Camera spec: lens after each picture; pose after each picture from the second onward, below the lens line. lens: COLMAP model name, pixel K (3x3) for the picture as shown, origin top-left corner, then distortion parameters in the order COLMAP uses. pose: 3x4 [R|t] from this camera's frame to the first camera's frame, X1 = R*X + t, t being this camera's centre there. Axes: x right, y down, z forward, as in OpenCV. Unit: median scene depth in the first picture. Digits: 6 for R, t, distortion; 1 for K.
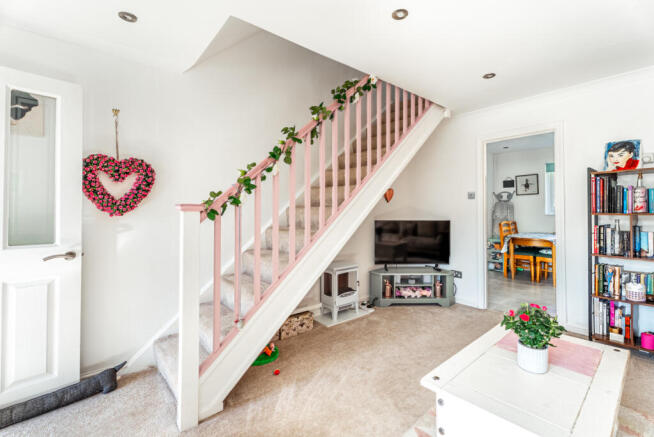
lens RADIAL K [[296.1, 0, 328.5], [0, 296.1, 217.8], [0, 0, 1]] dist [-0.002057, 0.000136]
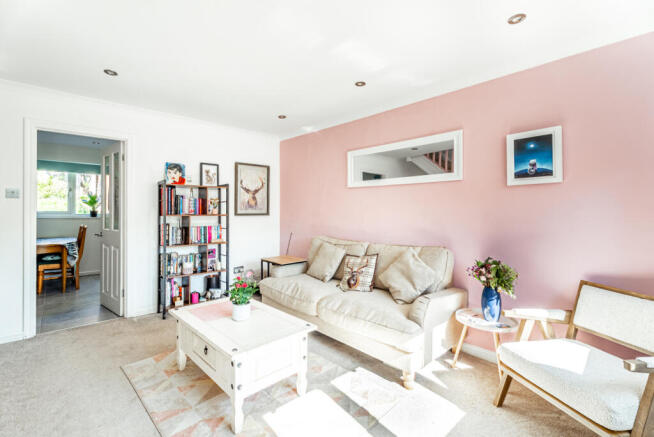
lens RADIAL K [[296.1, 0, 328.6], [0, 296.1, 213.7], [0, 0, 1]] dist [-0.002057, 0.000136]
pose [[-0.038821, 0.005500, 0.999231, -0.438433], [0.025195, 0.999672, -0.004524, 0.005155], [-0.998928, 0.025000, -0.038947, 0.328636]]
